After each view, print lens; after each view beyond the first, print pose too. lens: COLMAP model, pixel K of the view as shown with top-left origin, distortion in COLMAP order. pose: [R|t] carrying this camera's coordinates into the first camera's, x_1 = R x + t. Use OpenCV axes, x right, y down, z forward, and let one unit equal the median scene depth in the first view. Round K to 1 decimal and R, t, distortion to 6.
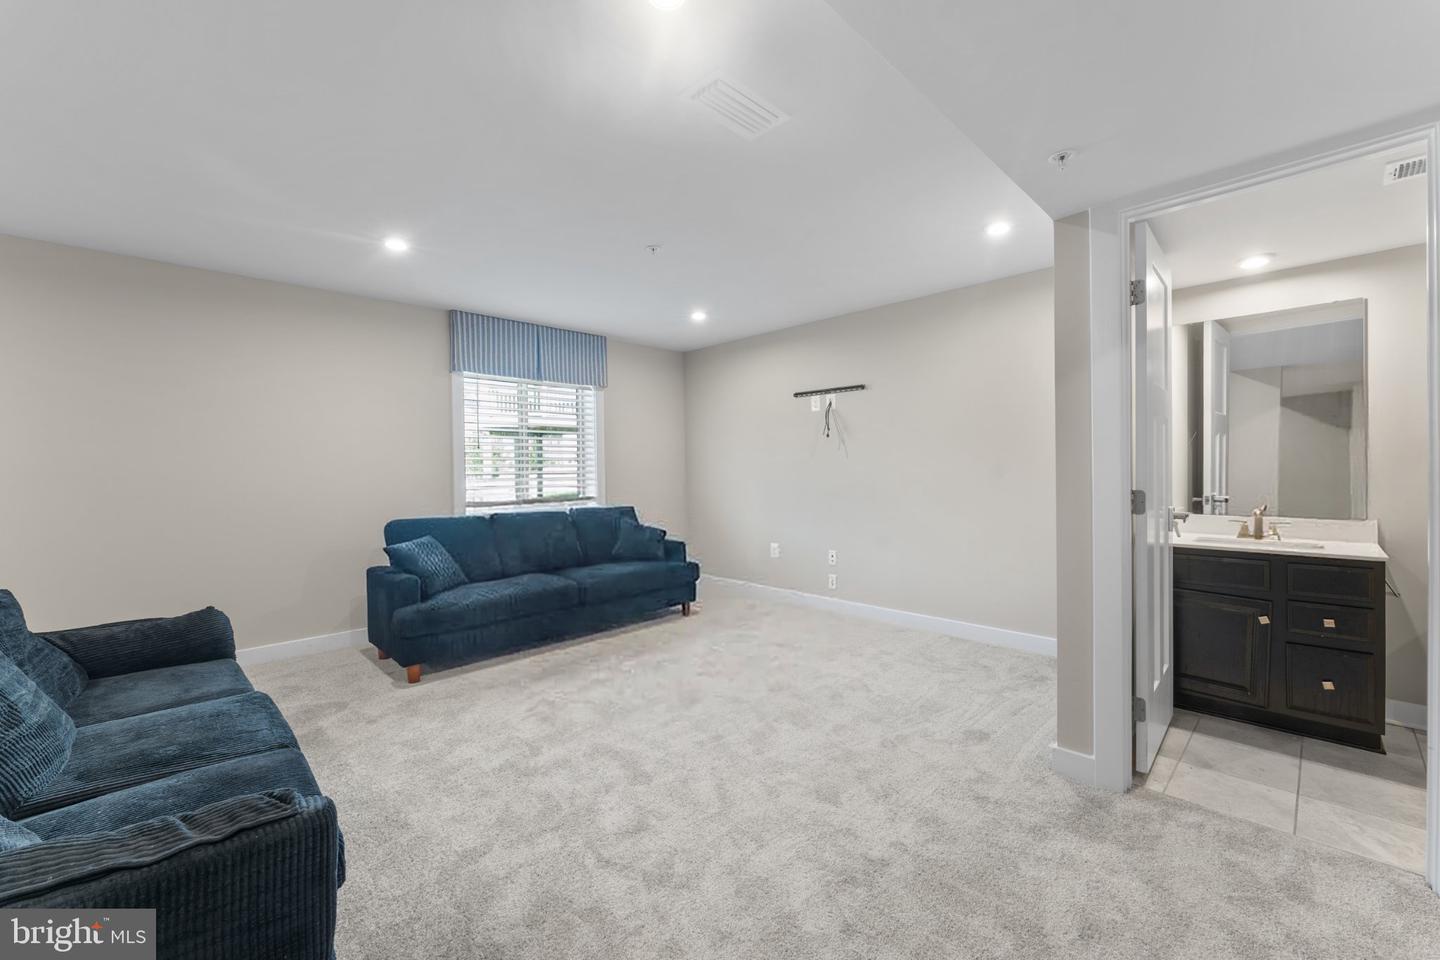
lens RADIAL K [[581.8, 0, 719.0], [0, 581.8, 469.3], [0, 0, 1]] dist [-0.000242, -0.000136]
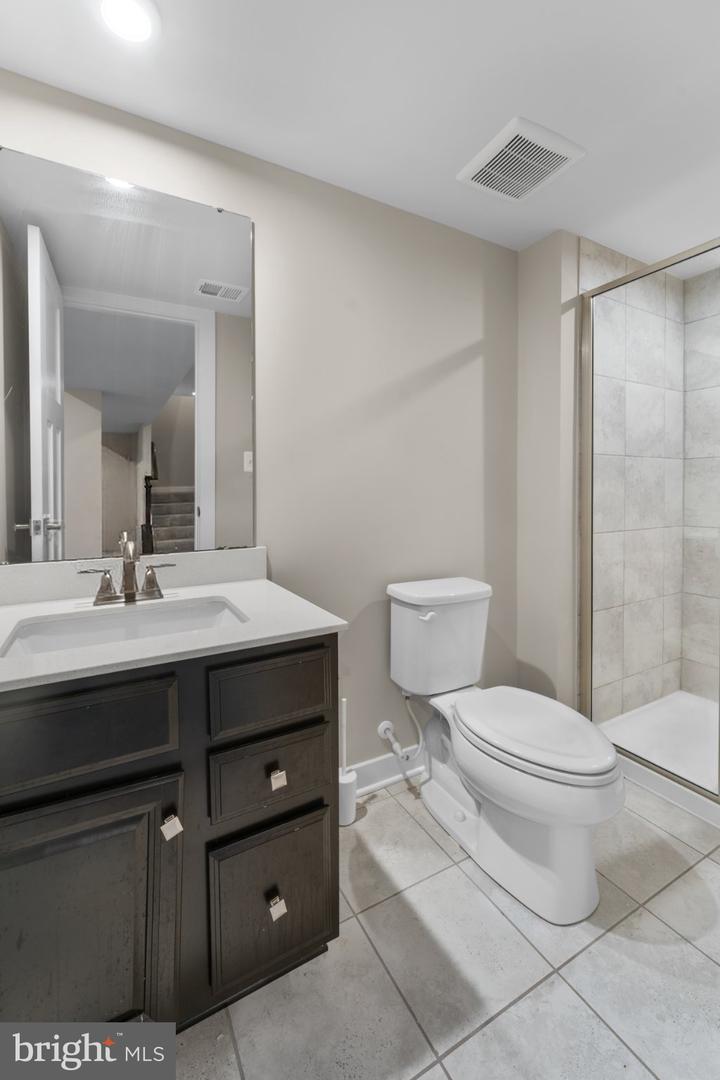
lens RADIAL K [[451.3, 0, 360.3], [0, 451.3, 501.1], [0, 0, 1]] dist [-0.000960, -0.000532]
pose [[0.250559, -0.016994, 0.967952, 0.468401], [0.004068, 0.999856, 0.016501, 0.018793], [-0.968093, -0.000197, 0.250592, 0.555515]]
